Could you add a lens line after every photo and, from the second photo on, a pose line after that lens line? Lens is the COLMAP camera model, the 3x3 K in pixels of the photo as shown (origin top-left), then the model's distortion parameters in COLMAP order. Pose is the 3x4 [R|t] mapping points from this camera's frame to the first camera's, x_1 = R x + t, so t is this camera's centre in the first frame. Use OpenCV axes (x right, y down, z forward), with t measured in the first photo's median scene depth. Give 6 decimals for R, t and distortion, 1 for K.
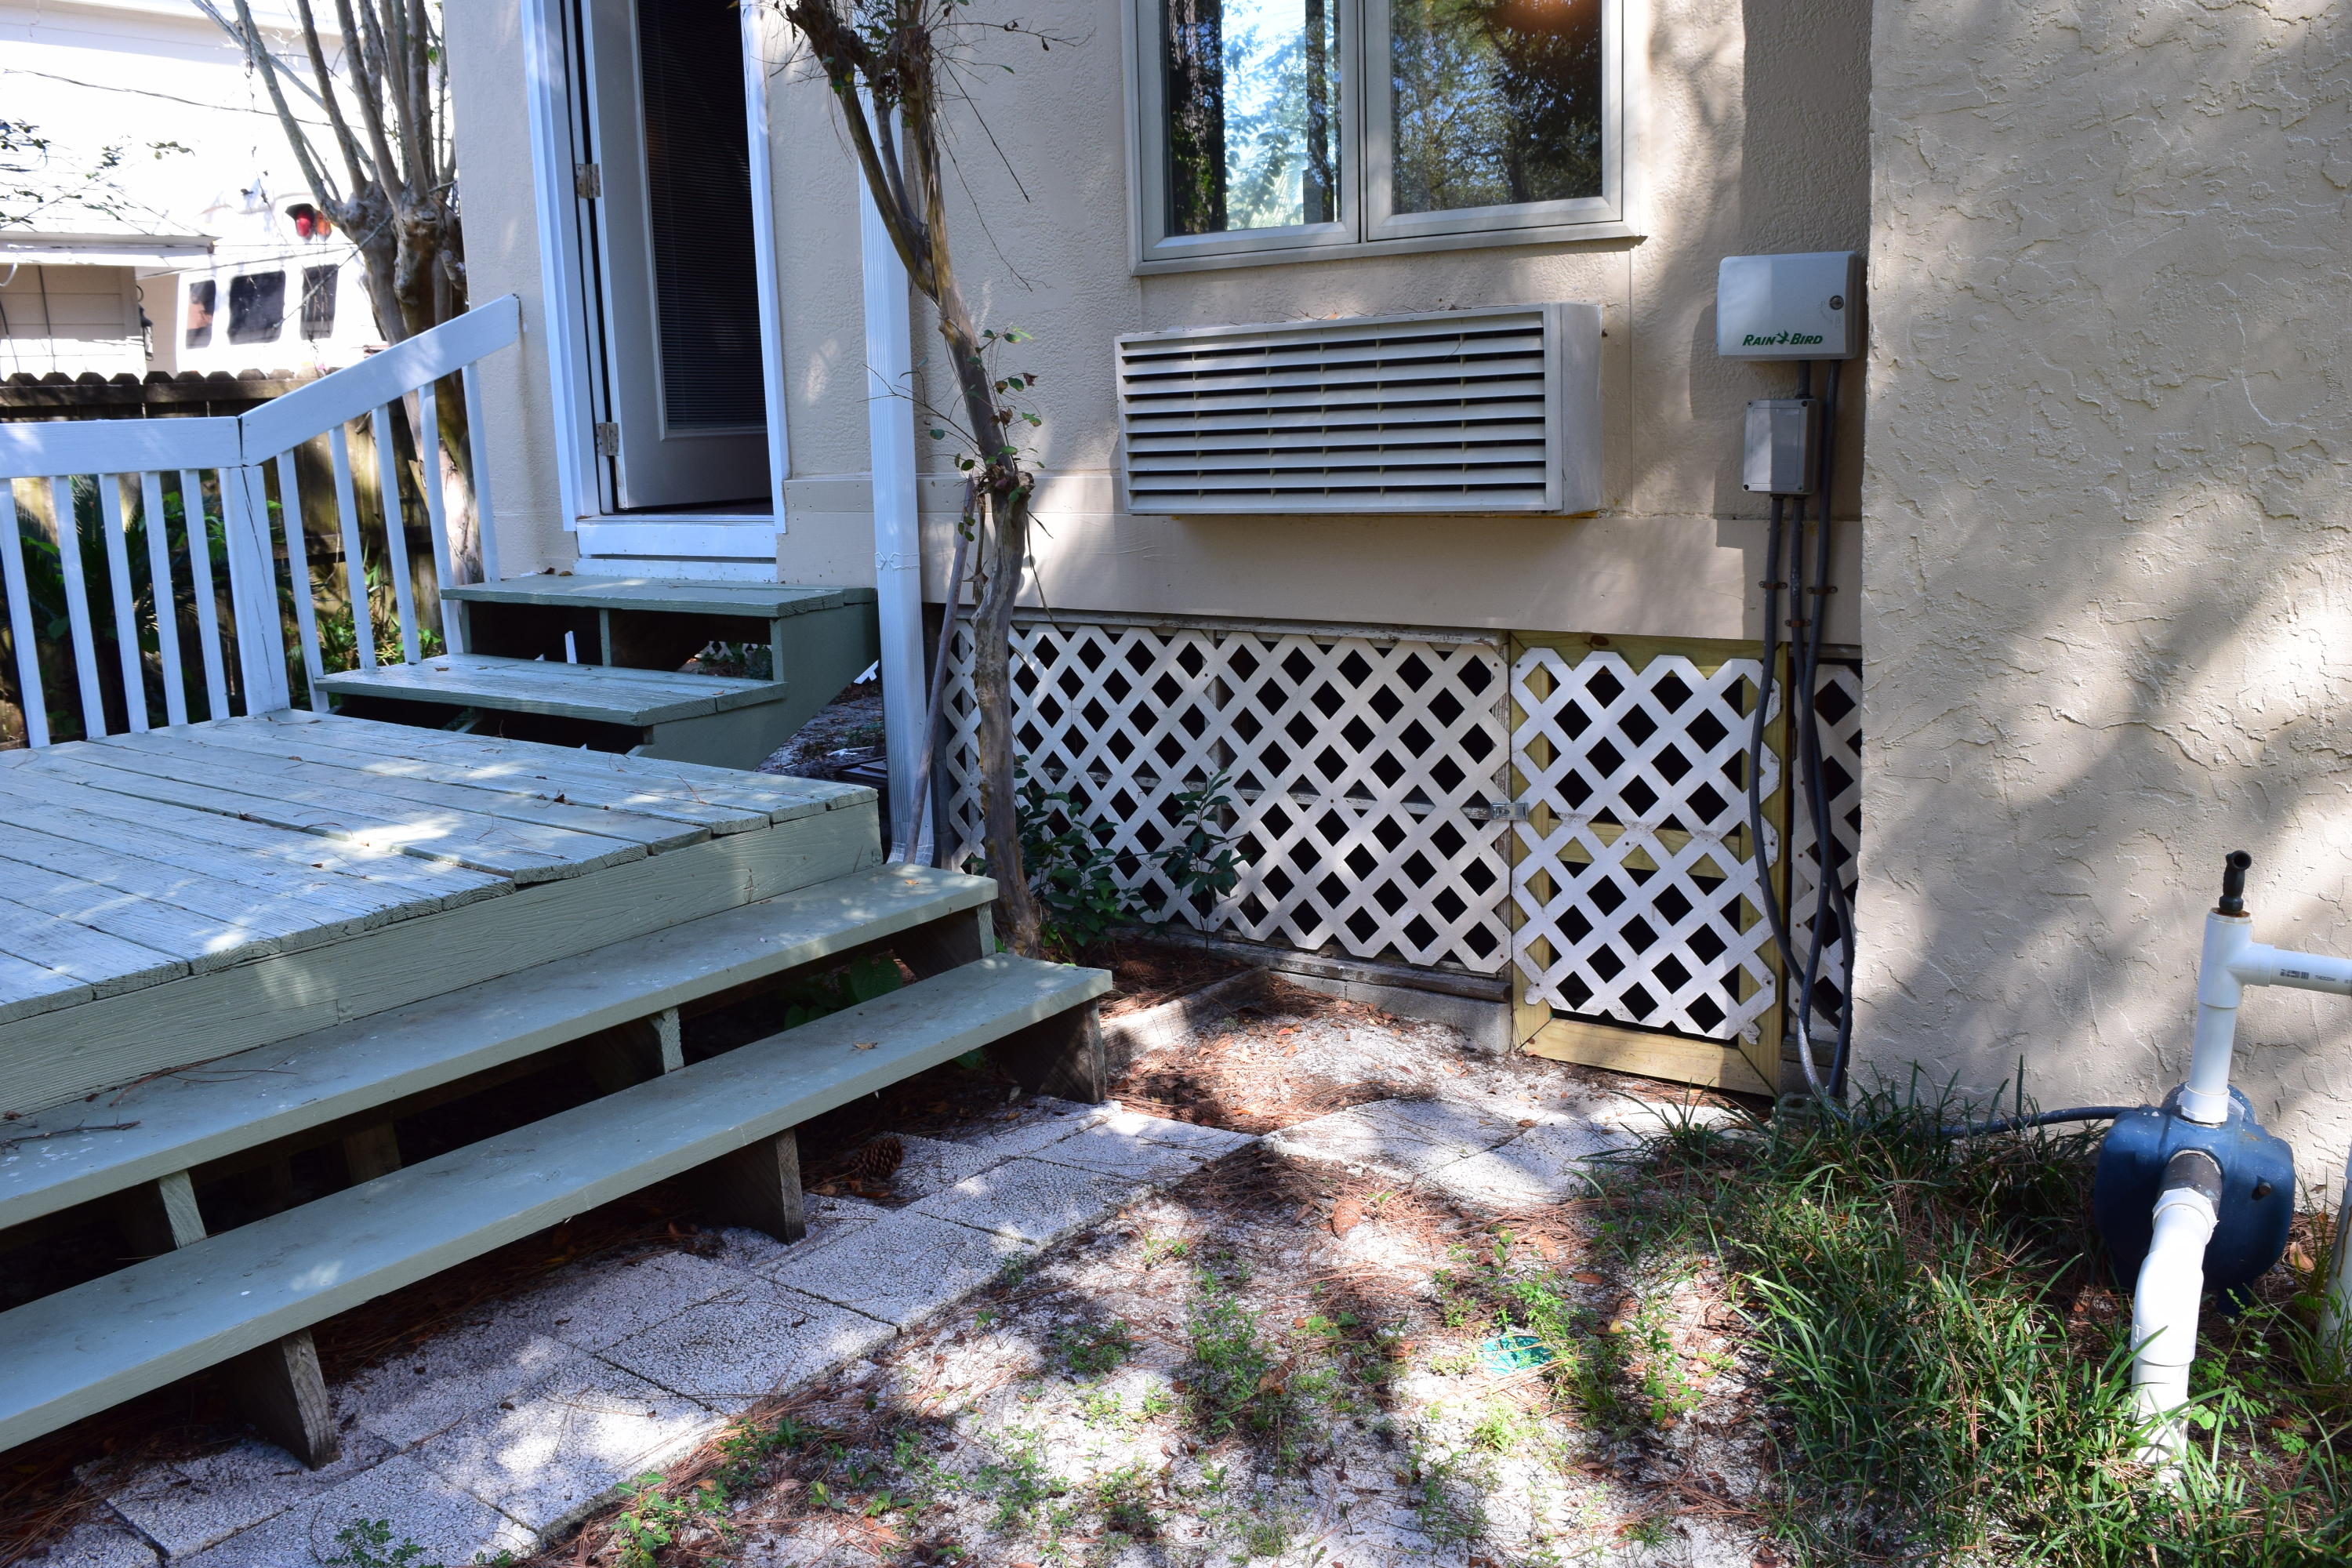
lens RADIAL K [[1857.5, 0, 1169.6], [0, 1857.5, 771.8], [0, 0, 1]] dist [-0.096210, 0.018948]
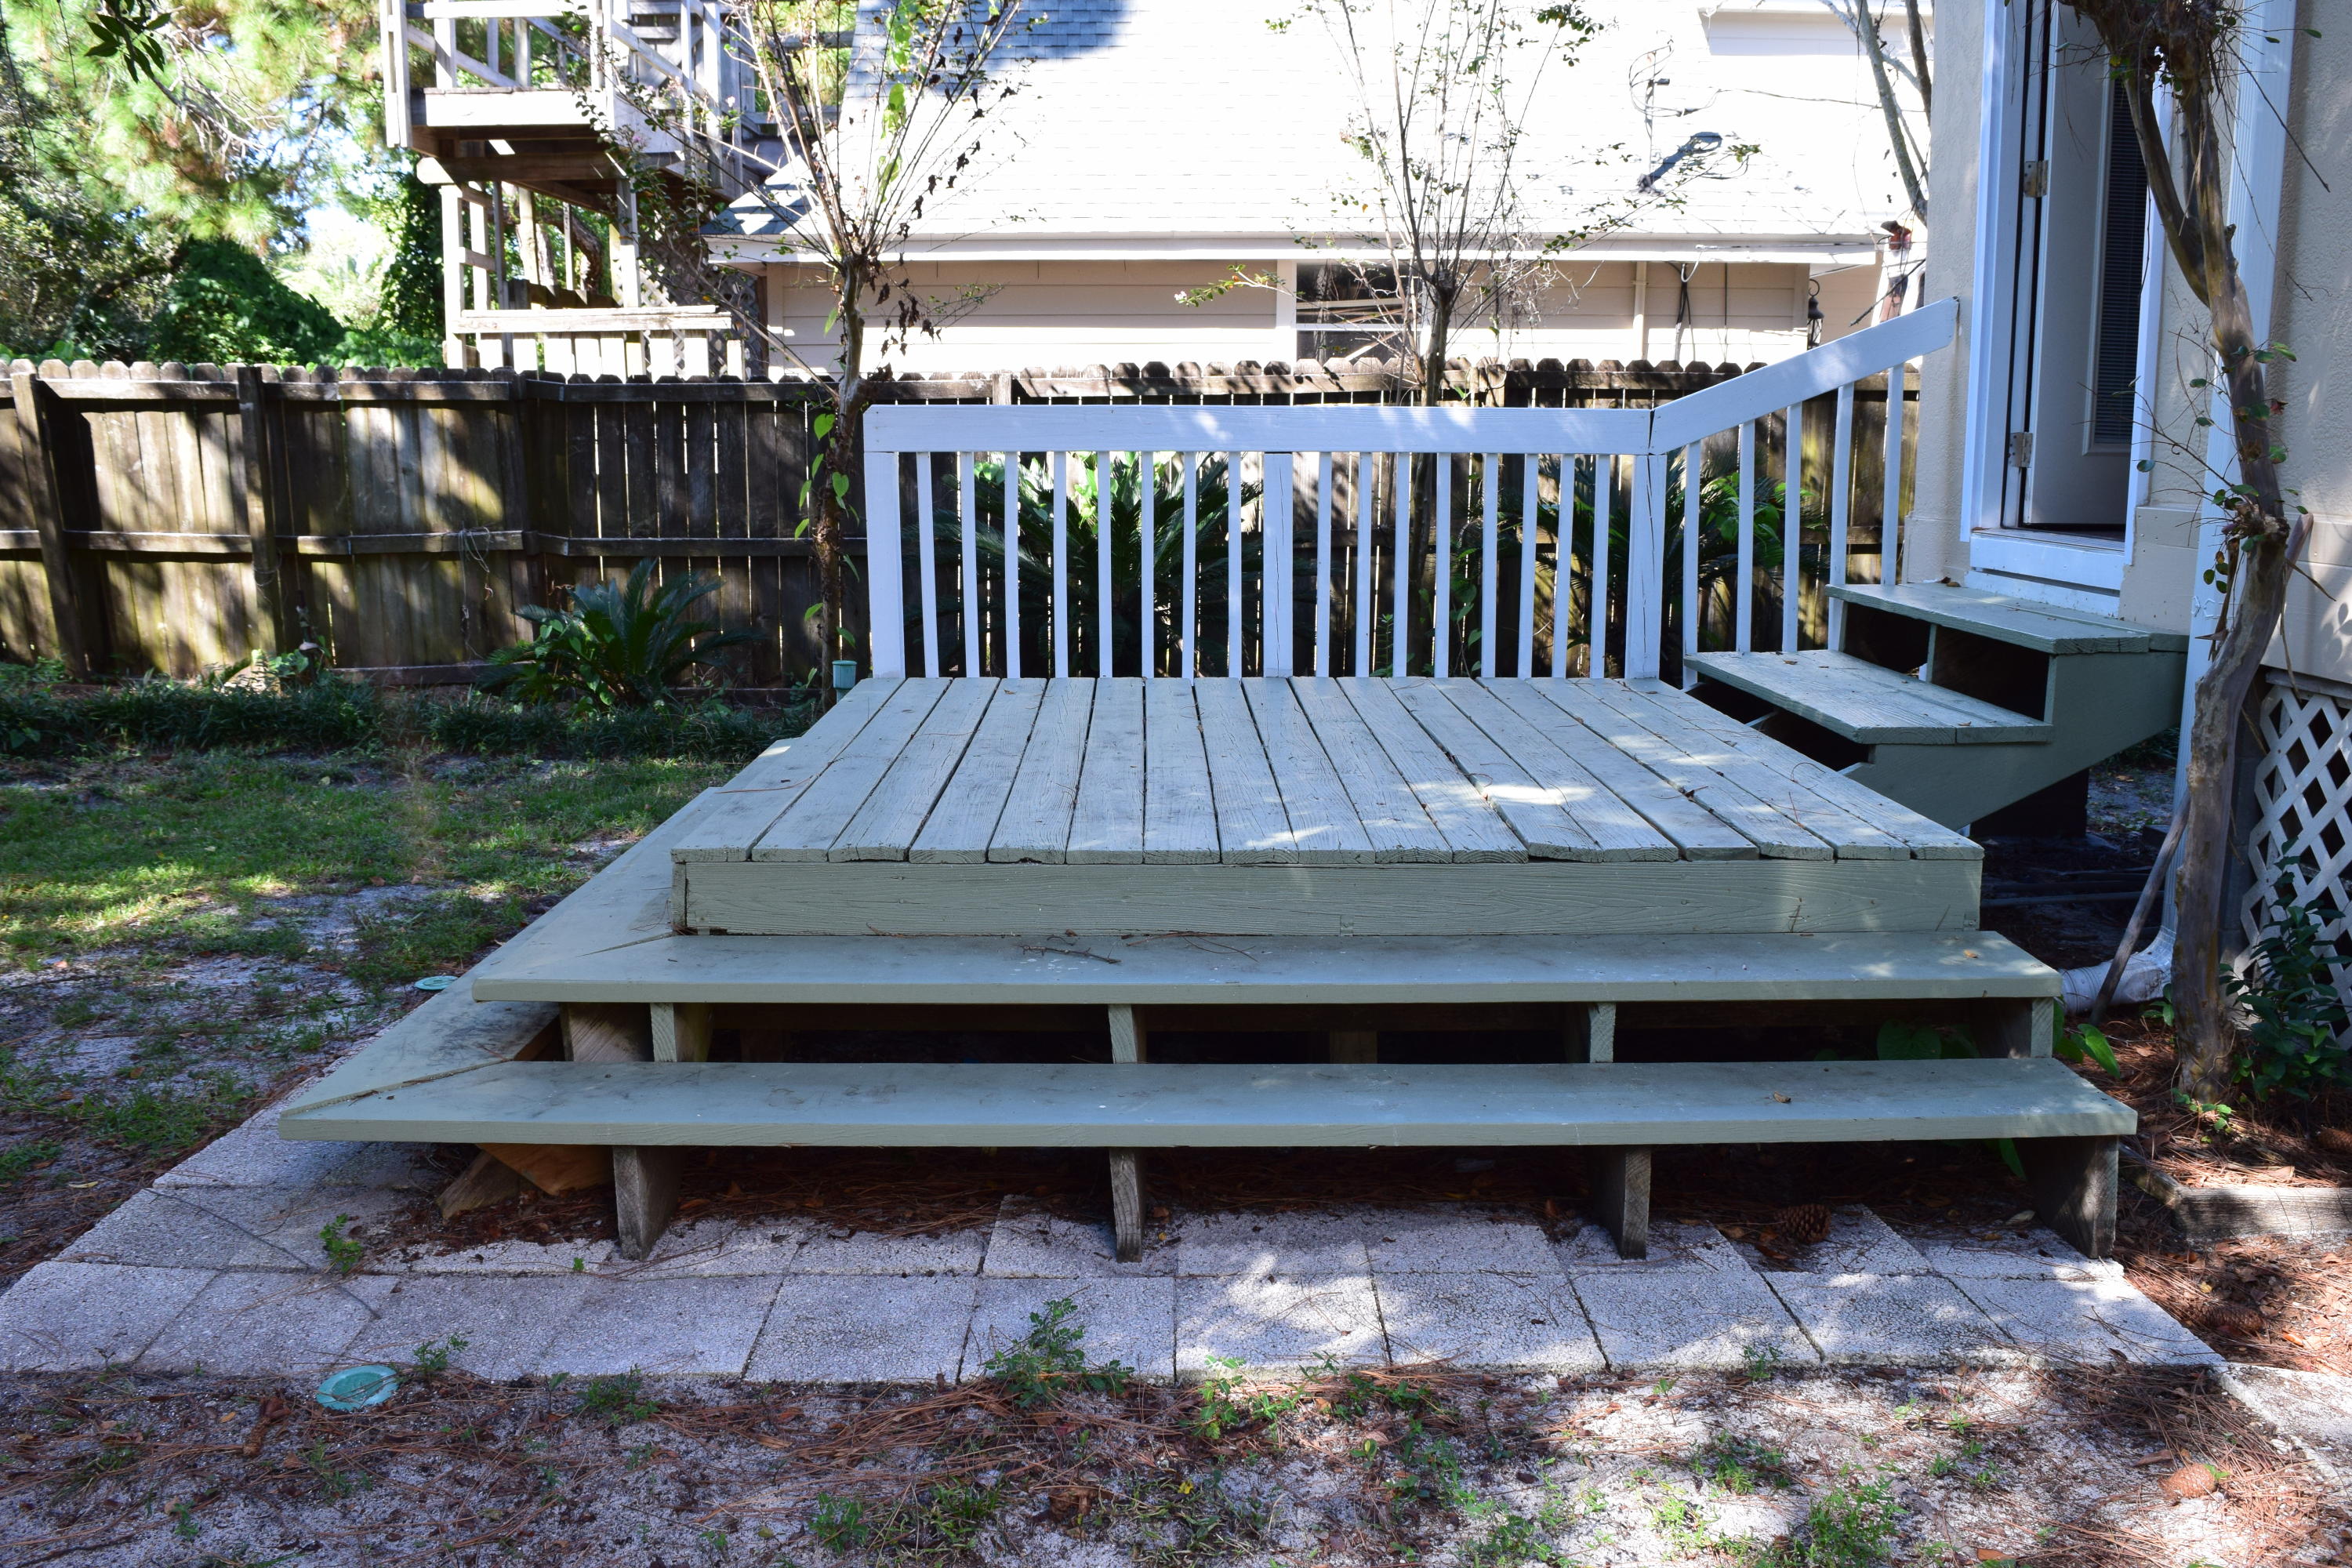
lens RADIAL K [[1857.5, 0, 1169.6], [0, 1857.5, 771.8], [0, 0, 1]] dist [-0.096210, 0.018948]
pose [[0.593300, 0.173358, -0.786093, 0.294549], [-0.168412, 0.981656, 0.089378, -0.039151], [0.787168, 0.079360, 0.611612, 0.130525]]
